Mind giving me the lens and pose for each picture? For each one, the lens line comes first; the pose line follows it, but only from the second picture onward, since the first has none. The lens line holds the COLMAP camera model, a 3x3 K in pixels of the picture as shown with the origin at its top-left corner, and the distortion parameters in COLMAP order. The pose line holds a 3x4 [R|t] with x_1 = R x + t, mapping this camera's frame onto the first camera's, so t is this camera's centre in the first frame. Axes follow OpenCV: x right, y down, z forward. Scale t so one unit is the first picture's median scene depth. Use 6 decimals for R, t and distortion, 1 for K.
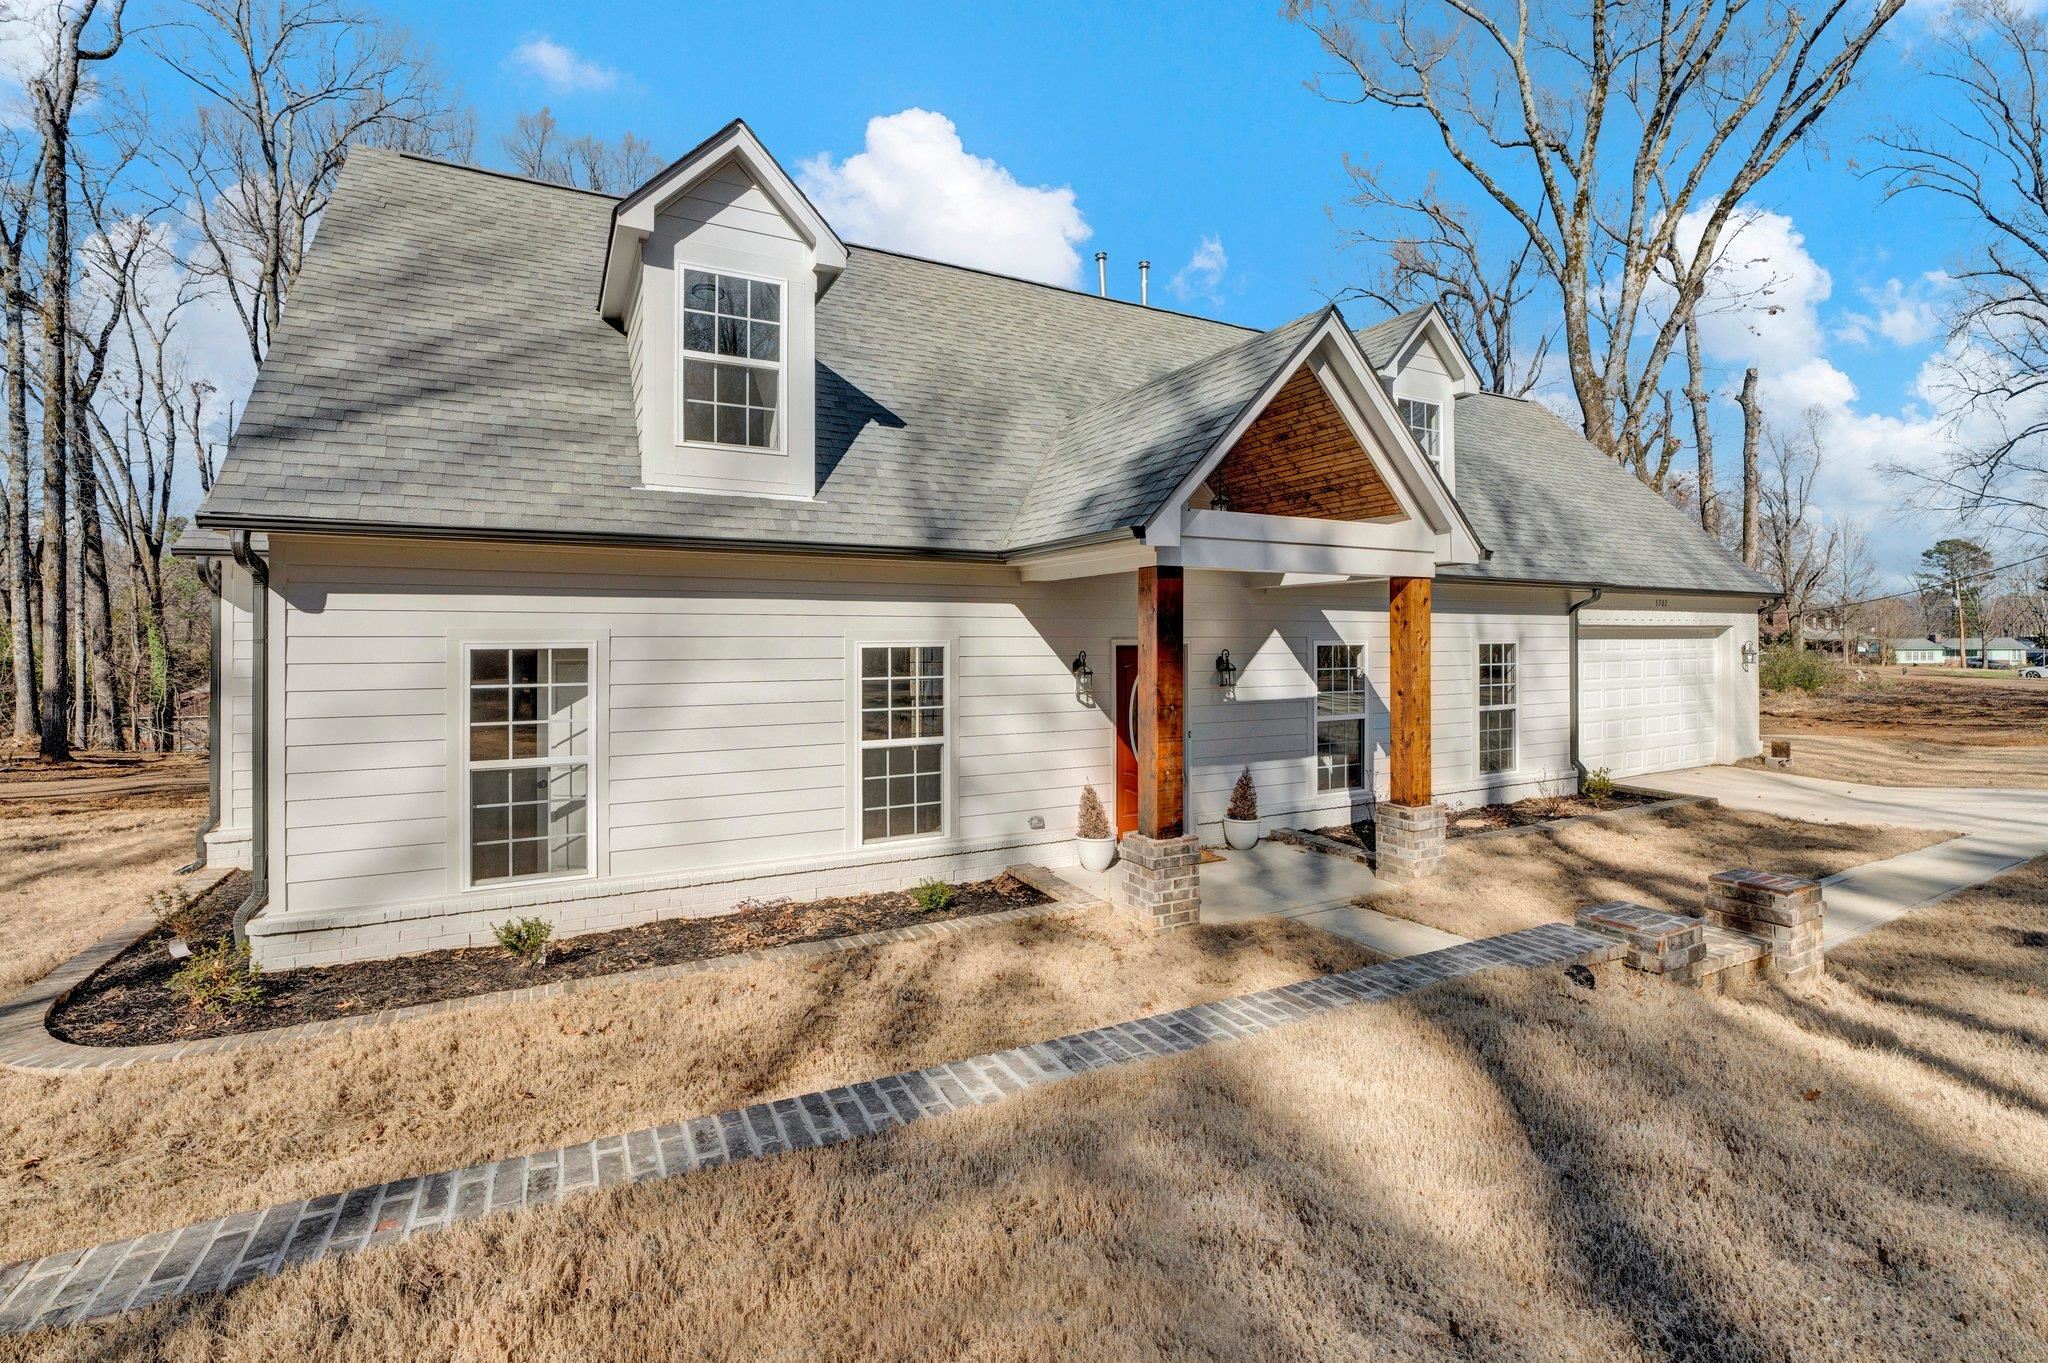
lens RADIAL K [[887.7, 0, 1027.6], [0, 887.7, 638.6], [0, 0, 1]] dist [-0.021297, 0.005334]
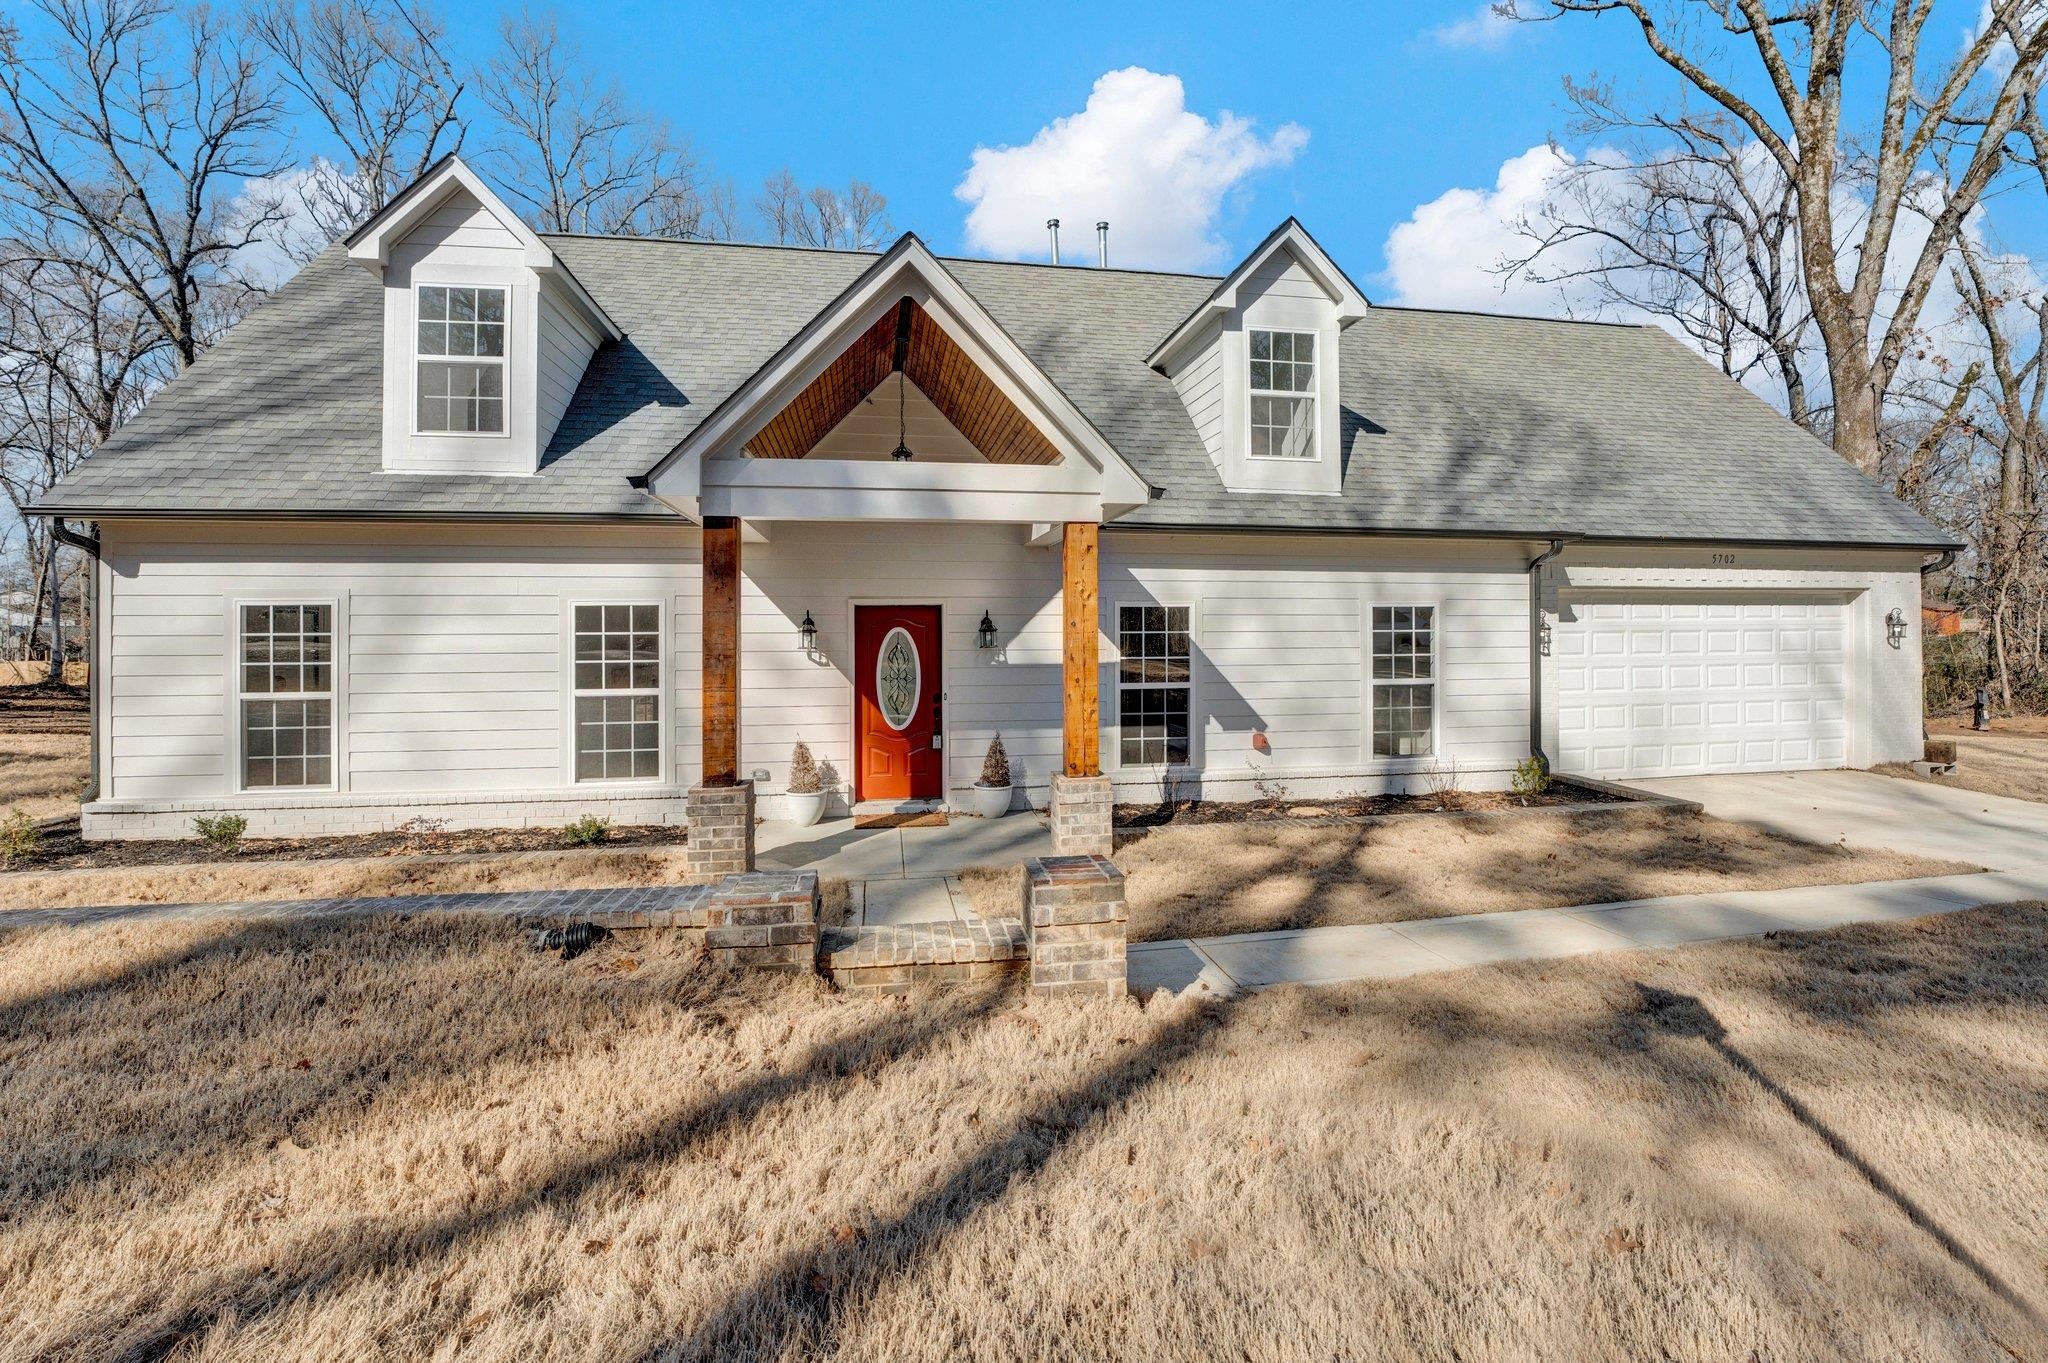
lens RADIAL K [[843.2, 0, 1037.6], [0, 843.2, 633.5], [0, 0, 1]] dist [-0.021449, 0.000843]
pose [[0.949227, -0.000142, -0.314591, 0.619664], [0.001877, 0.999985, 0.005213, 0.036148], [0.314585, -0.005539, 0.949213, 0.163119]]
